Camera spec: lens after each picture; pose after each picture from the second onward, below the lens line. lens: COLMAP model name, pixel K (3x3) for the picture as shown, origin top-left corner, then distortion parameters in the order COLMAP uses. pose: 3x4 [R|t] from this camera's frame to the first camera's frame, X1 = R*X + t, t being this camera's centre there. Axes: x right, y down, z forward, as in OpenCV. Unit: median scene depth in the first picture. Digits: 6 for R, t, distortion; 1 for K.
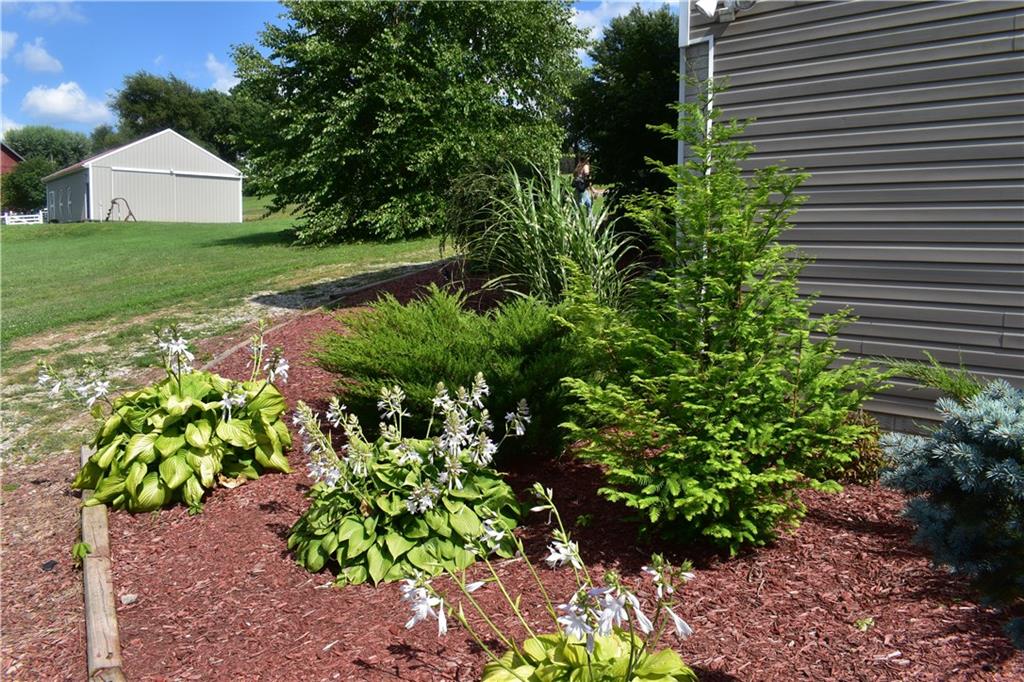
lens RADIAL K [[798.6, 0, 511.3], [0, 798.6, 335.5], [0, 0, 1]] dist [-0.092525, 0.004300]
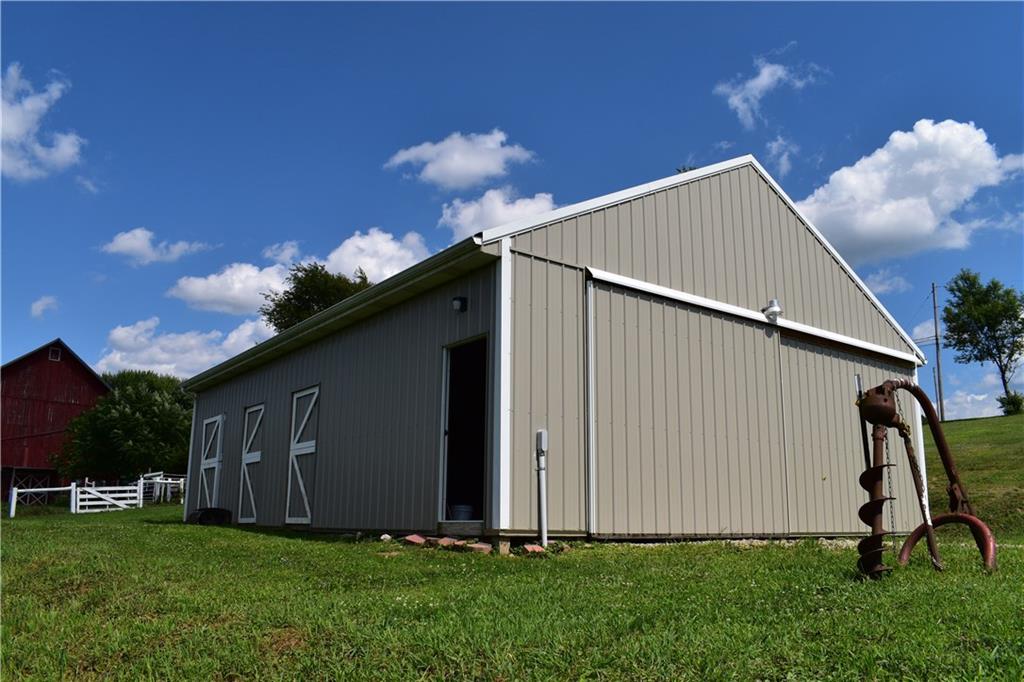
lens RADIAL K [[798.6, 0, 511.3], [0, 798.6, 335.5], [0, 0, 1]] dist [-0.092525, 0.004300]
pose [[0.996751, -0.022961, -0.077208, -0.466604], [-0.003917, 0.943562, -0.331173, -0.116300], [0.080455, 0.330399, 0.940406, 0.720715]]
